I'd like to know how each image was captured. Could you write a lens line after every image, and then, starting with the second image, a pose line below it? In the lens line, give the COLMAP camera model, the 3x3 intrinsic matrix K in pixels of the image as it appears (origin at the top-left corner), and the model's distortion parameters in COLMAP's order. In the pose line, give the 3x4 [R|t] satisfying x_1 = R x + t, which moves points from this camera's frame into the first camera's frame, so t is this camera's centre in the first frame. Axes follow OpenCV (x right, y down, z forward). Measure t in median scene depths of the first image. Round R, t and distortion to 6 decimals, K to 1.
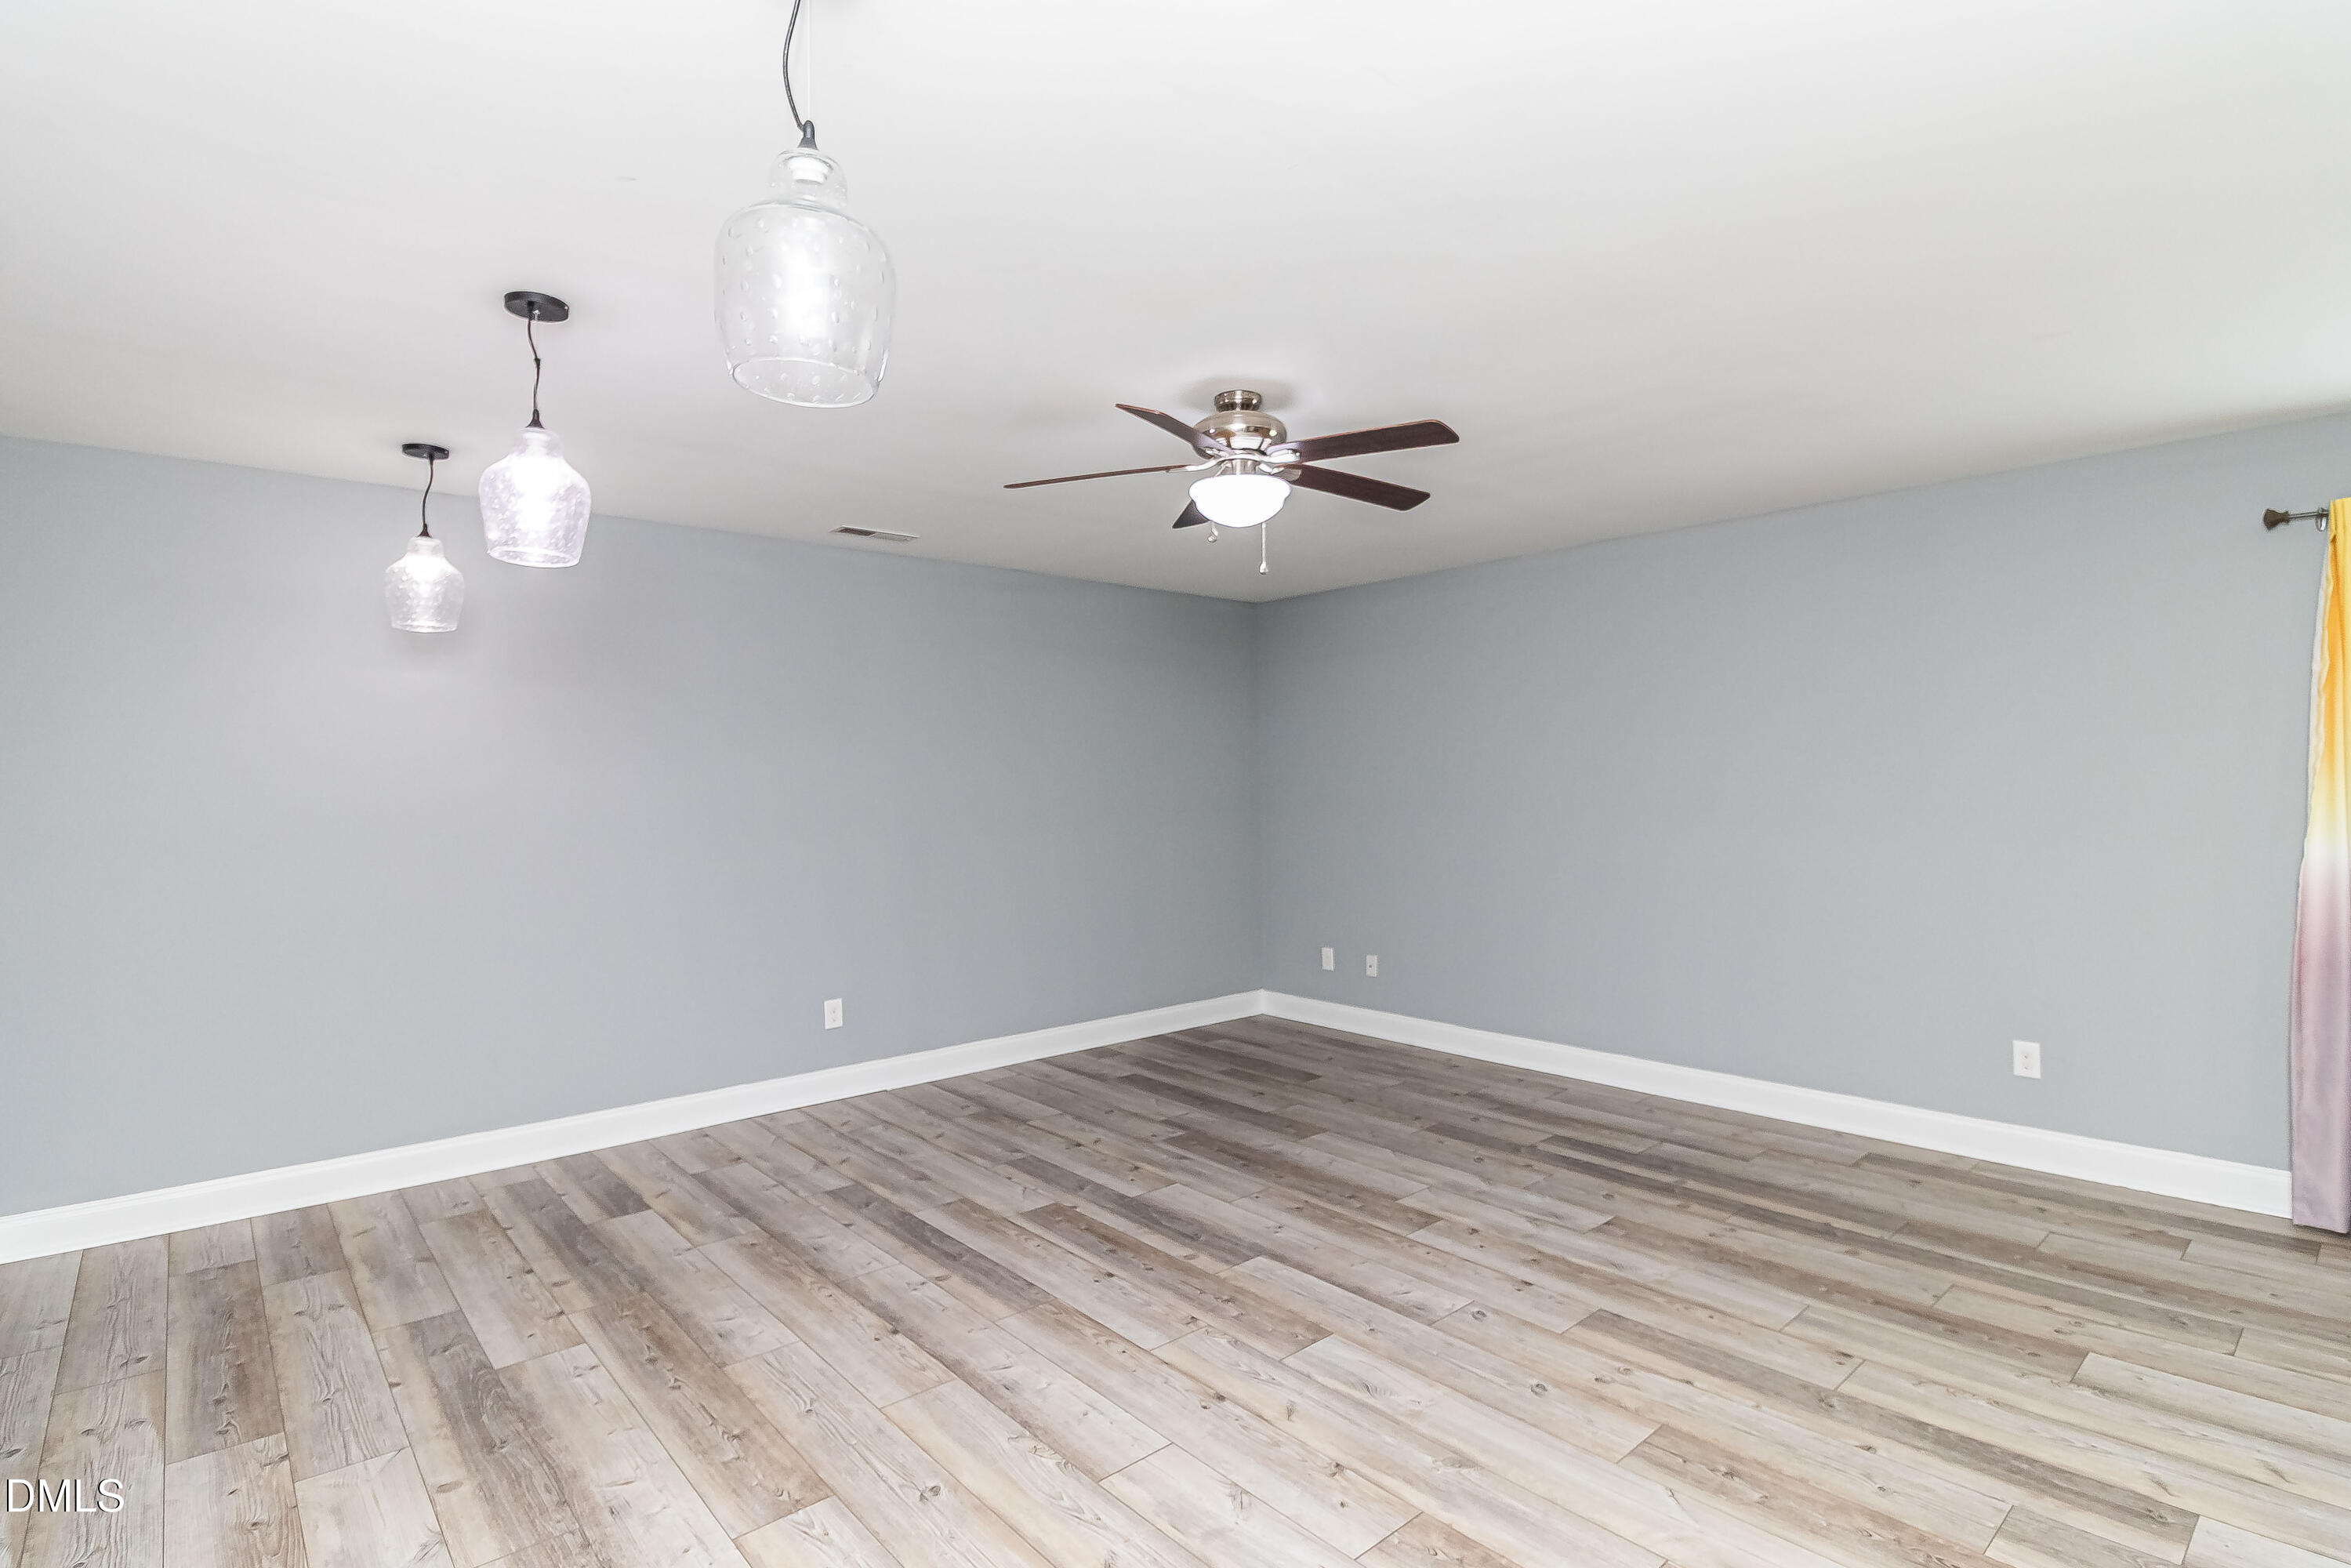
lens RADIAL K [[1129.6, 0, 1230.1], [0, 1129.6, 779.1], [0, 0, 1]] dist [0.000870, -0.016091]
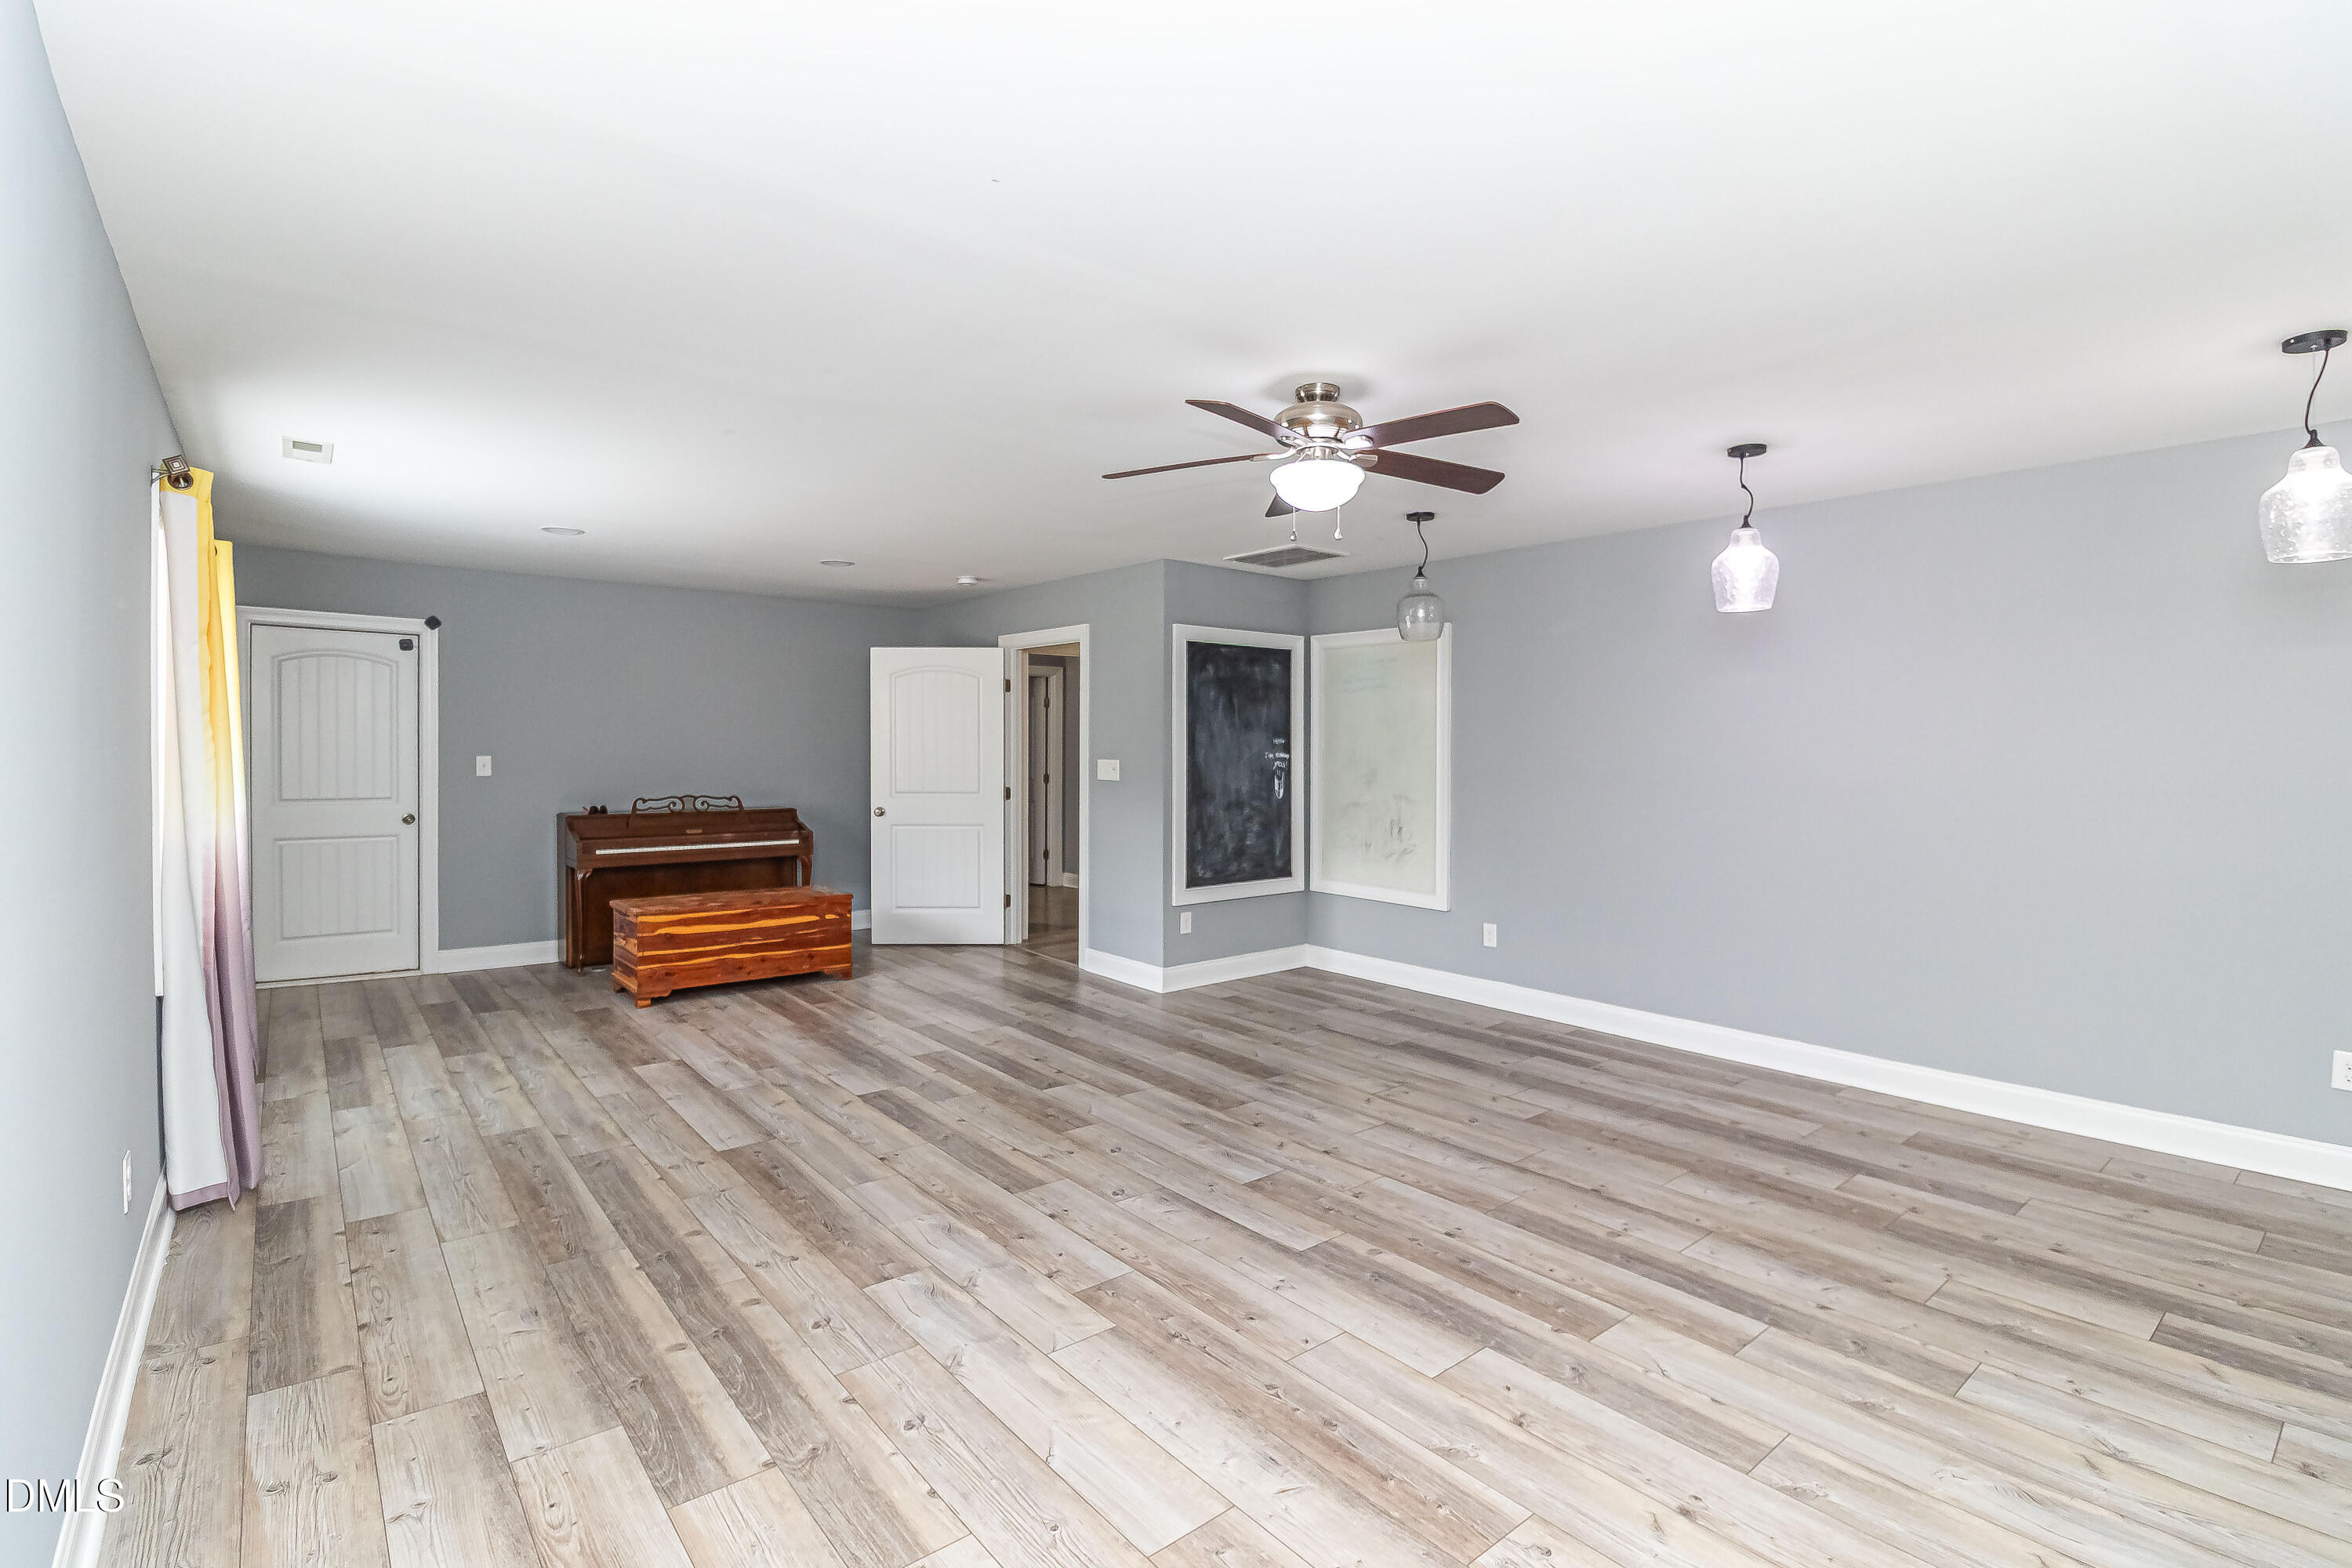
lens RADIAL K [[1130.1, 0, 1230.7], [0, 1130.1, 779.1], [0, 0, 1]] dist [0.000870, -0.016091]
pose [[-0.999456, 0.004786, 0.032617, 0.054477], [0.005662, 0.999624, 0.026829, 0.002194], [-0.032476, 0.026999, -0.999108, 1.996498]]
